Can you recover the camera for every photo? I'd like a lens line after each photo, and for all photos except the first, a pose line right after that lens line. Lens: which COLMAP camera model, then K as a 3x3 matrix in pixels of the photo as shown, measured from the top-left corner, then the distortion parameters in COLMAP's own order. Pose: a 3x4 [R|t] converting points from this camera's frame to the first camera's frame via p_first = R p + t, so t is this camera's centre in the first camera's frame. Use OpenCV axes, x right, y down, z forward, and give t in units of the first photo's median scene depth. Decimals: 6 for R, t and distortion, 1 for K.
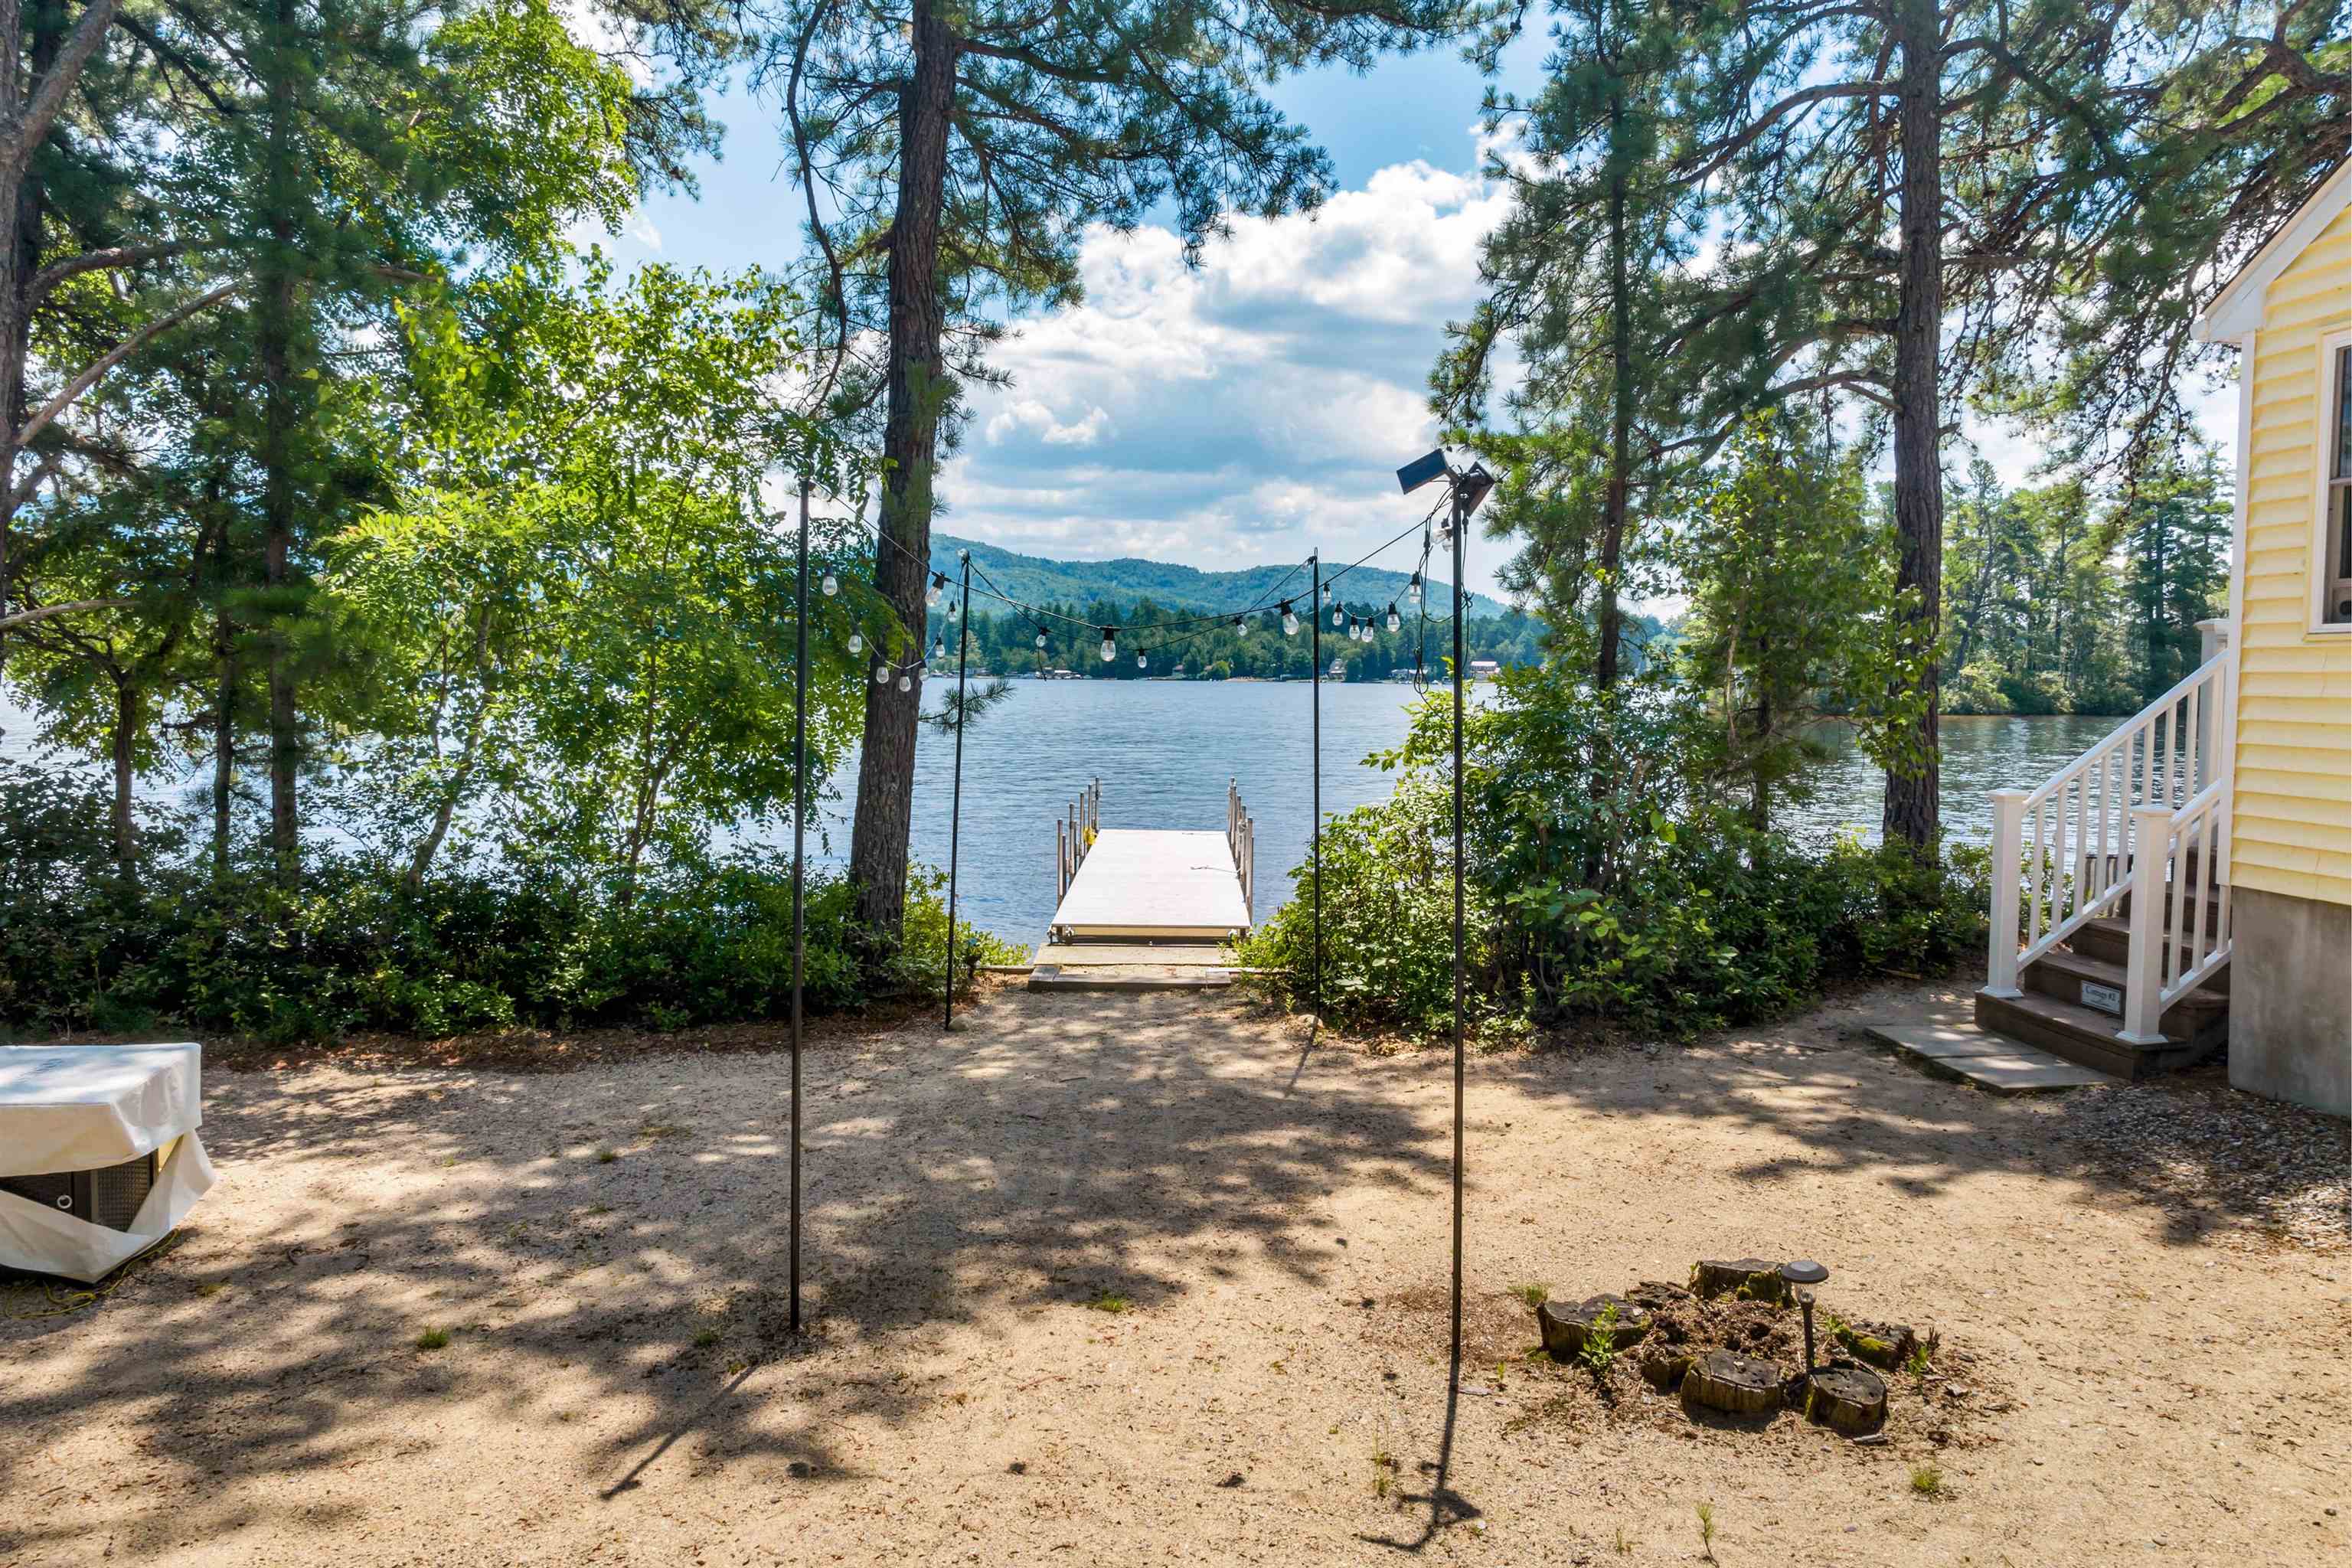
lens RADIAL K [[1627.1, 0, 1176.6], [0, 1627.1, 820.0], [0, 0, 1]] dist [-0.033085, -0.006181]
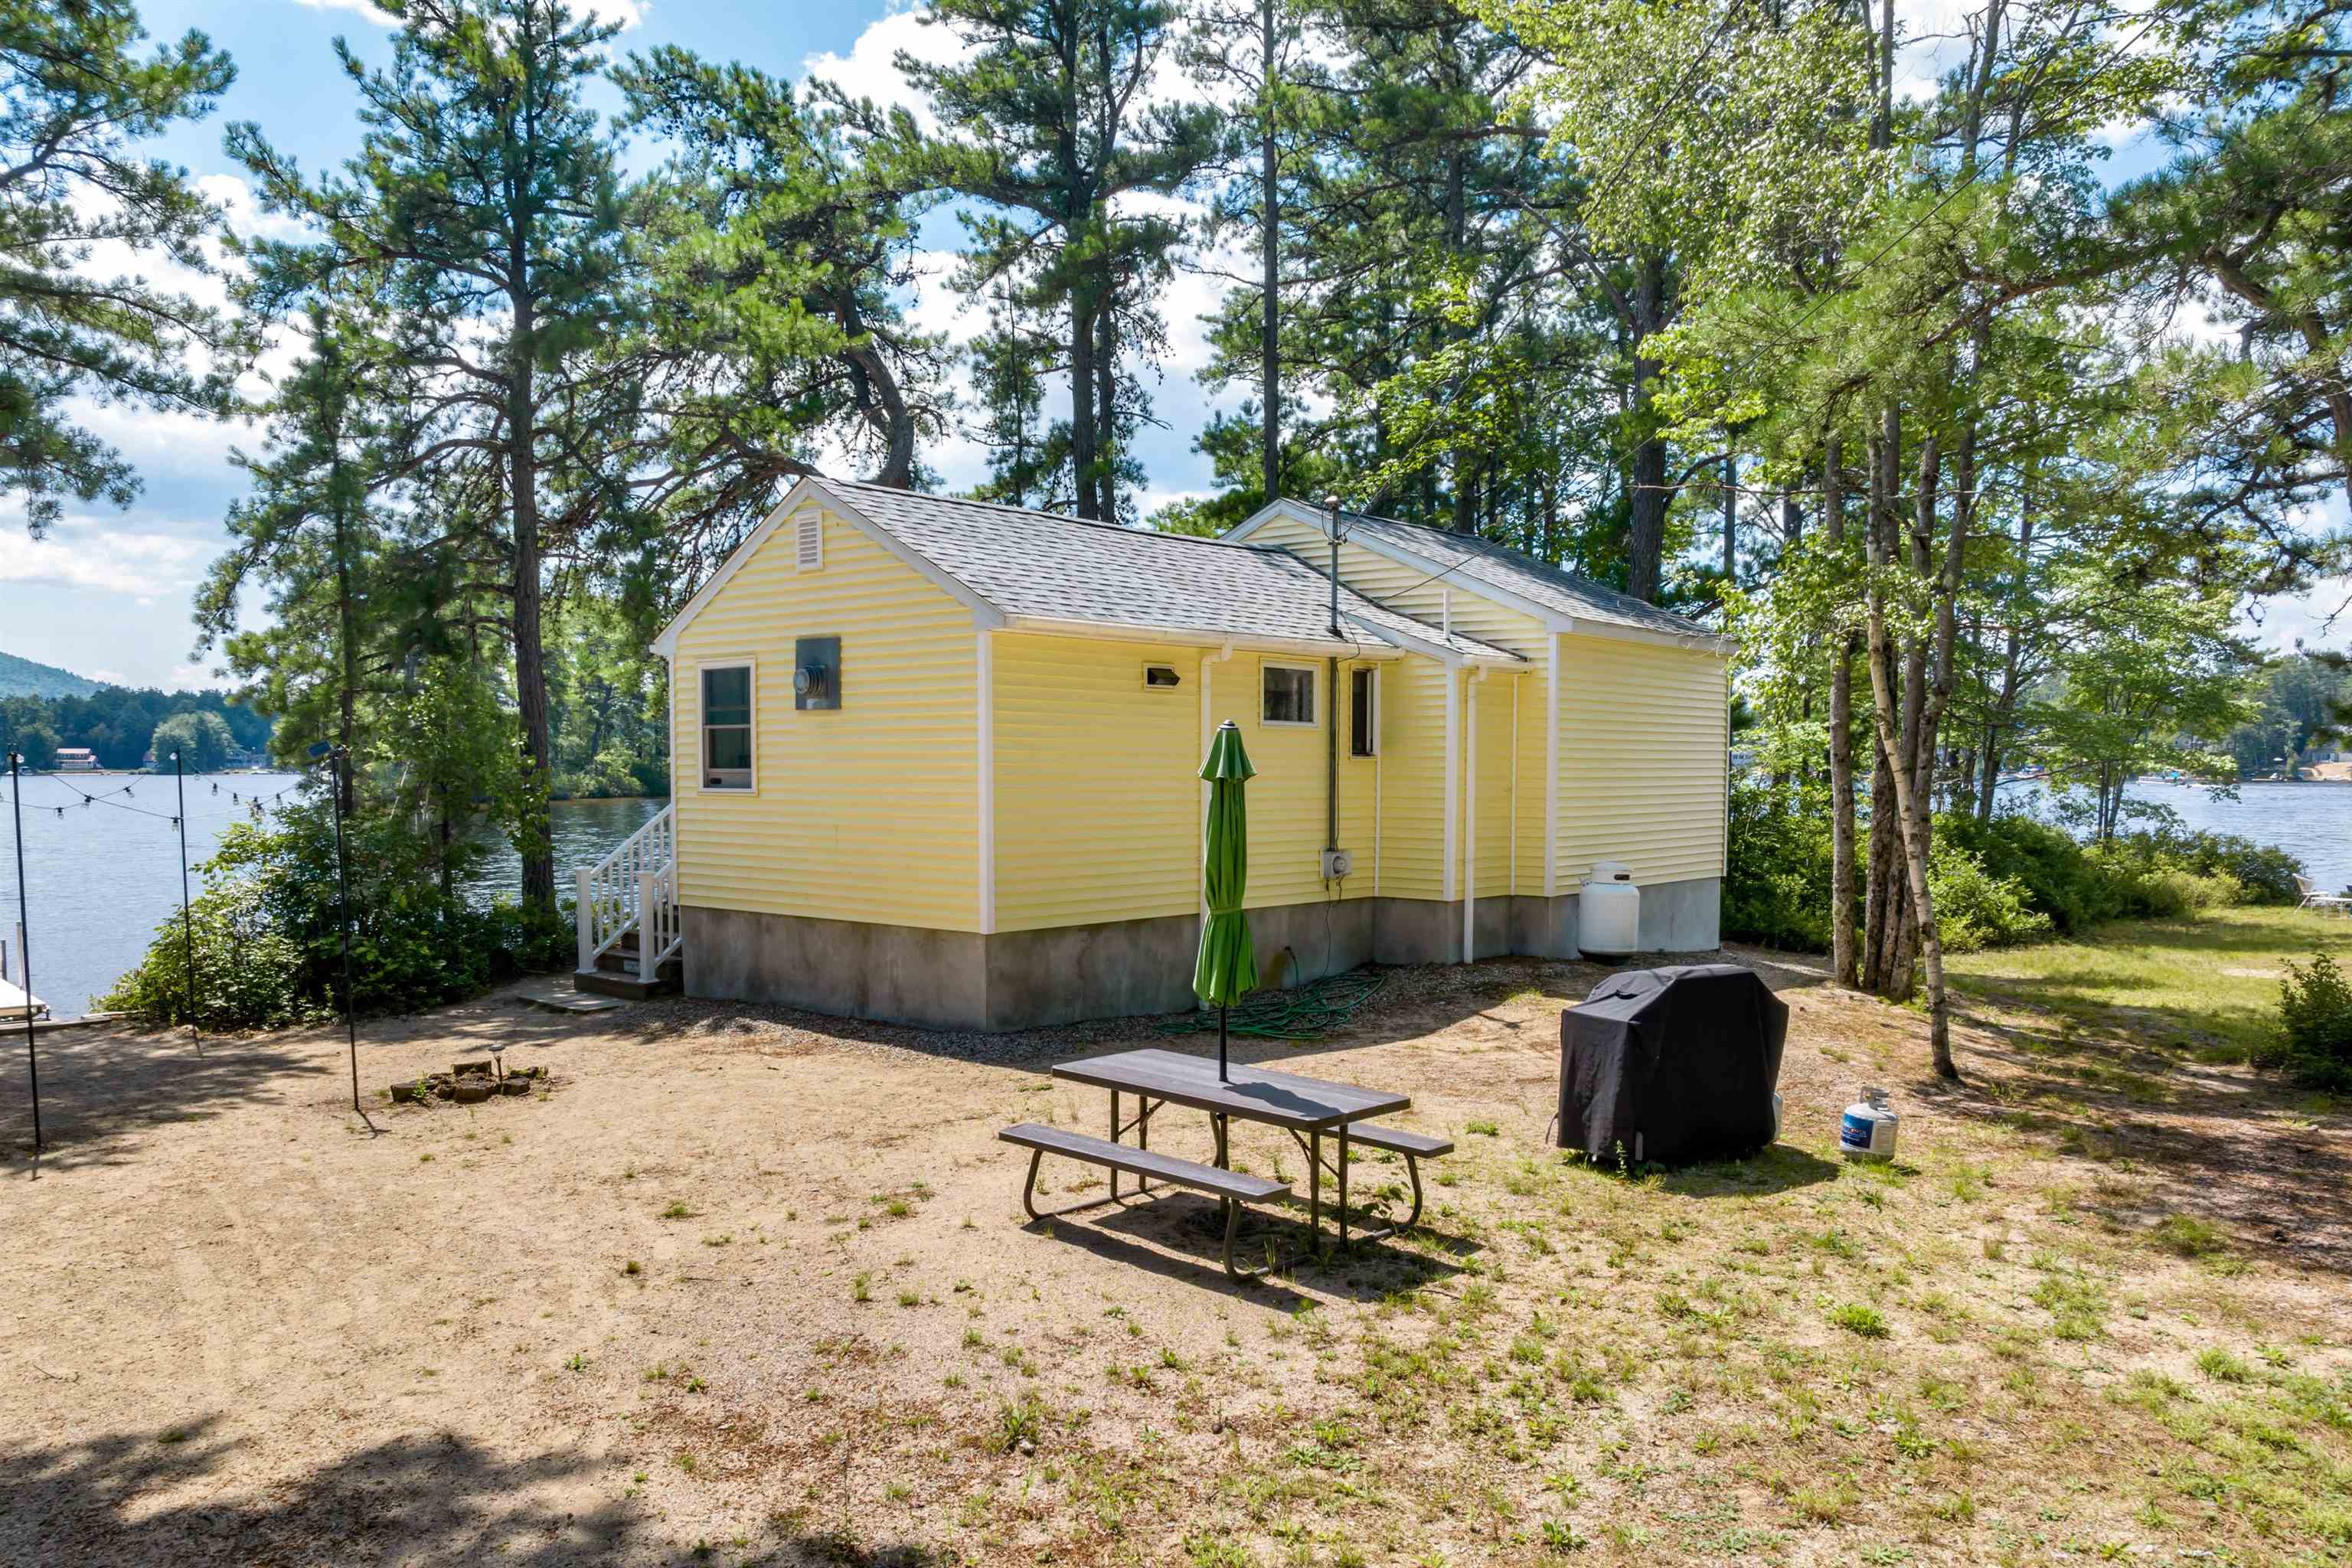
lens RADIAL K [[1627.1, 0, 1176.6], [0, 1627.1, 820.0], [0, 0, 1]] dist [-0.033085, -0.006181]
pose [[0.702061, -0.034177, 0.711297, -0.378145], [0.070523, 0.997274, -0.021690, 0.018245], [-0.708616, 0.065390, 0.702557, -0.905683]]
